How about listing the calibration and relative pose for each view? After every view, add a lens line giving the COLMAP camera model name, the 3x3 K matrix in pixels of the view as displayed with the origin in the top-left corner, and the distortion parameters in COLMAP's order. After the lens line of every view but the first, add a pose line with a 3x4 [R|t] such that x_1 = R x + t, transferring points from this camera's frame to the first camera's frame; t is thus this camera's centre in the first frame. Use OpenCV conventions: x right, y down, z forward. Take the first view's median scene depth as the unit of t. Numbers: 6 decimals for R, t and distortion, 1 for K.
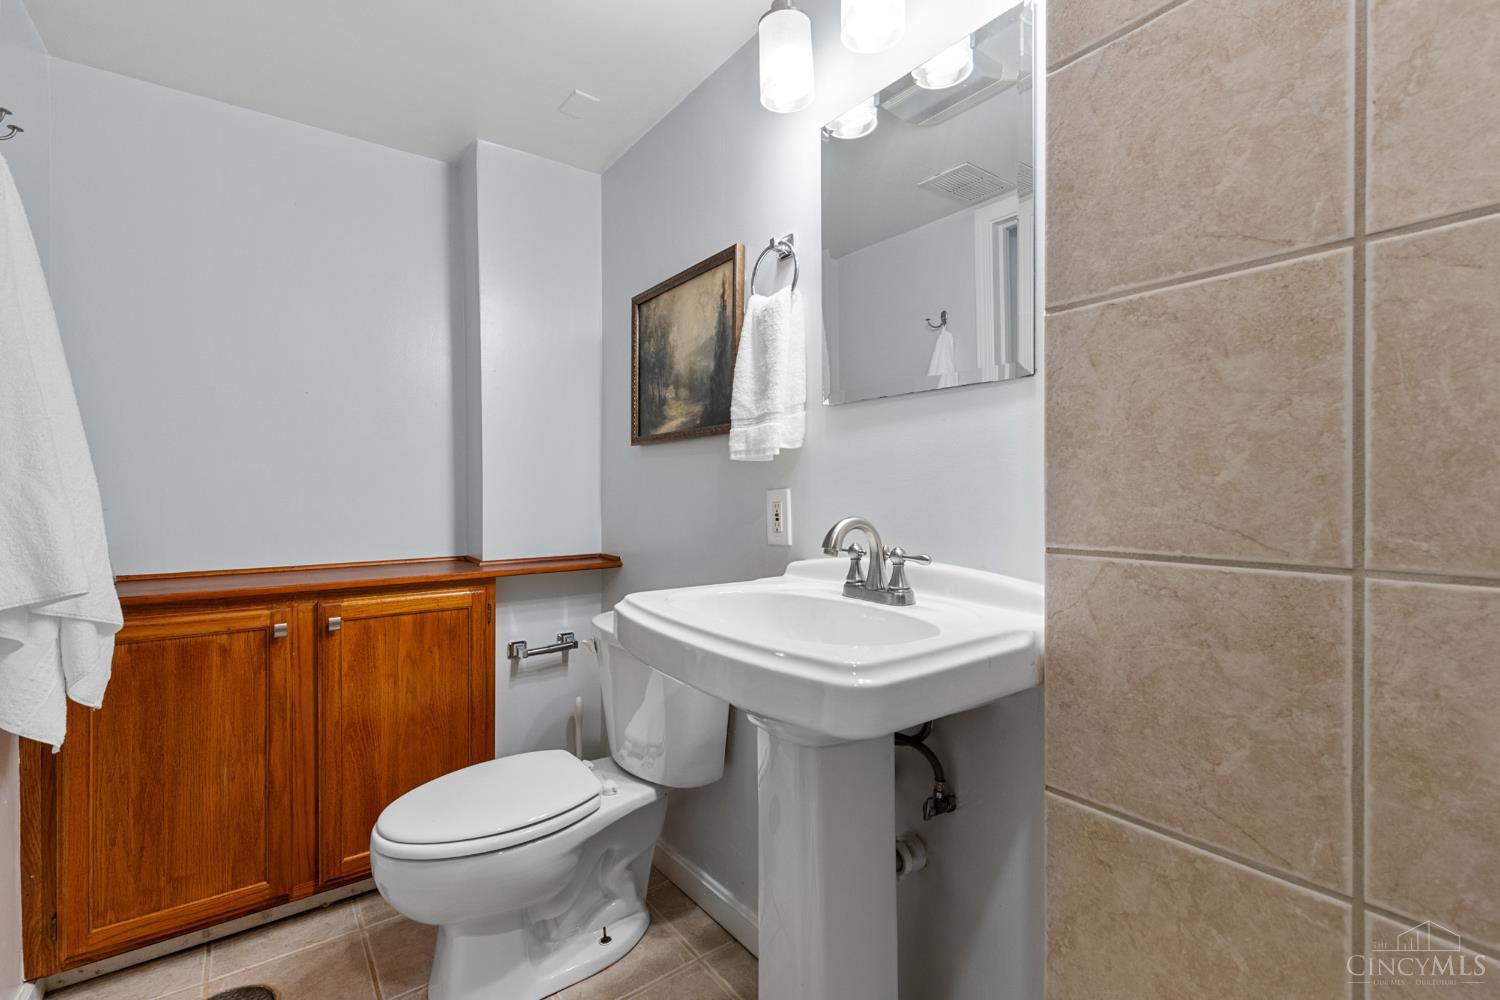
lens RADIAL K [[688.3, 0, 749.9], [0, 688.3, 495.5], [0, 0, 1]] dist [0.004908, -0.000015]
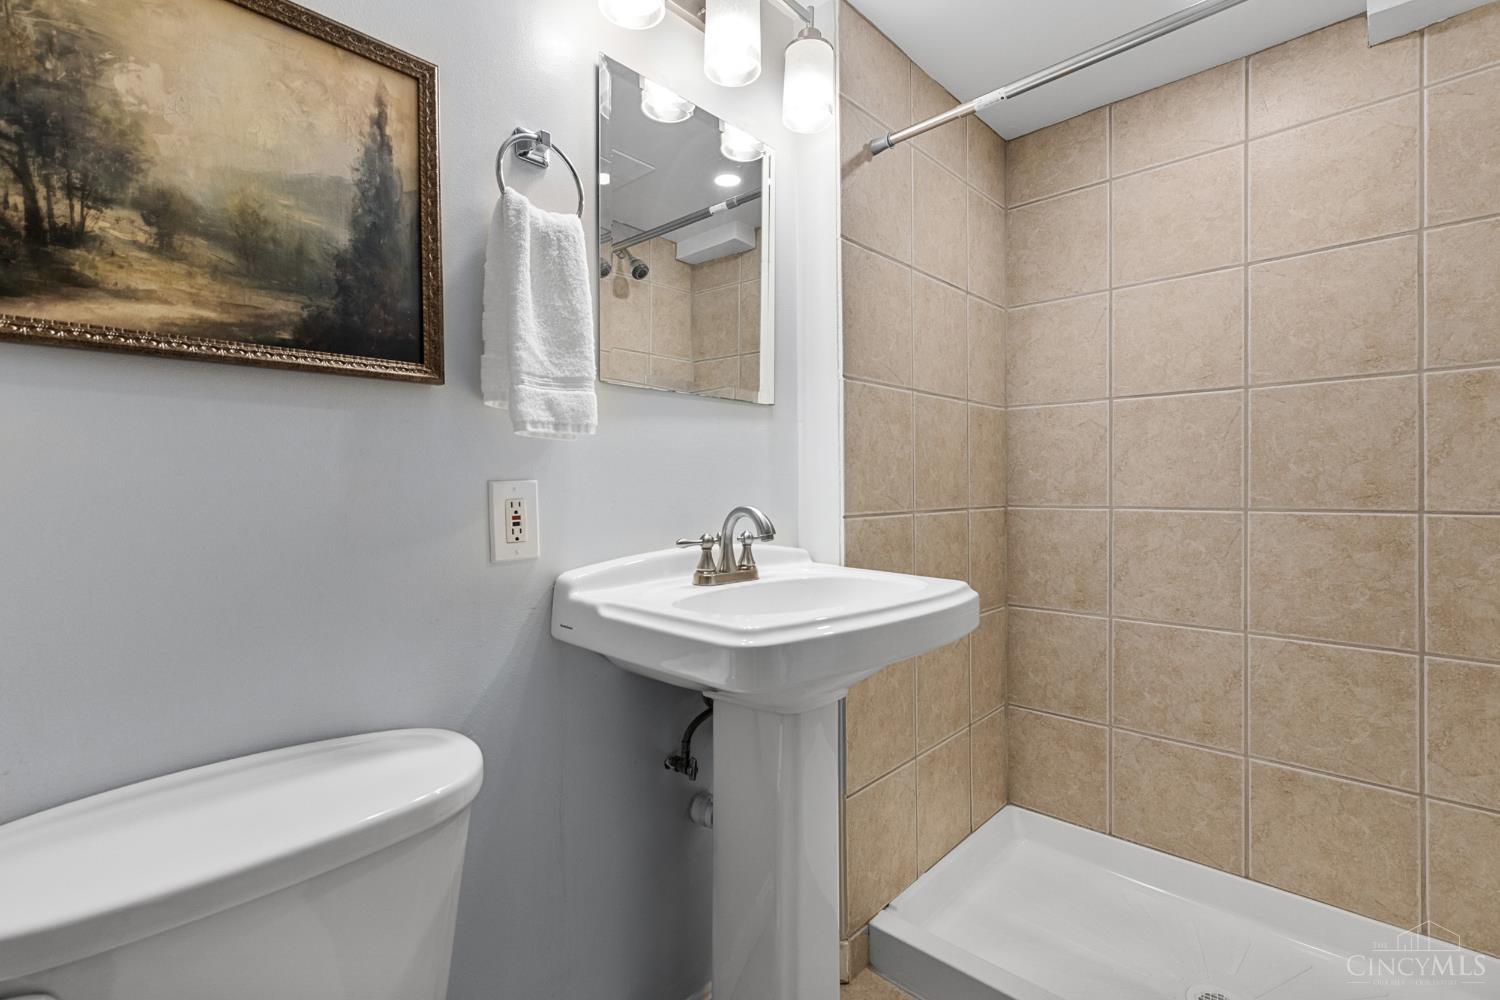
lens RADIAL K [[688.3, 0, 747.6], [0, 688.3, 493.7], [0, 0, 1]] dist [0.004908, -0.000015]
pose [[-0.193314, 0.001339, 0.981136, -0.629050], [0.020645, 0.999783, 0.002704, 0.006430], [-0.980920, 0.020778, -0.193299, 0.827039]]
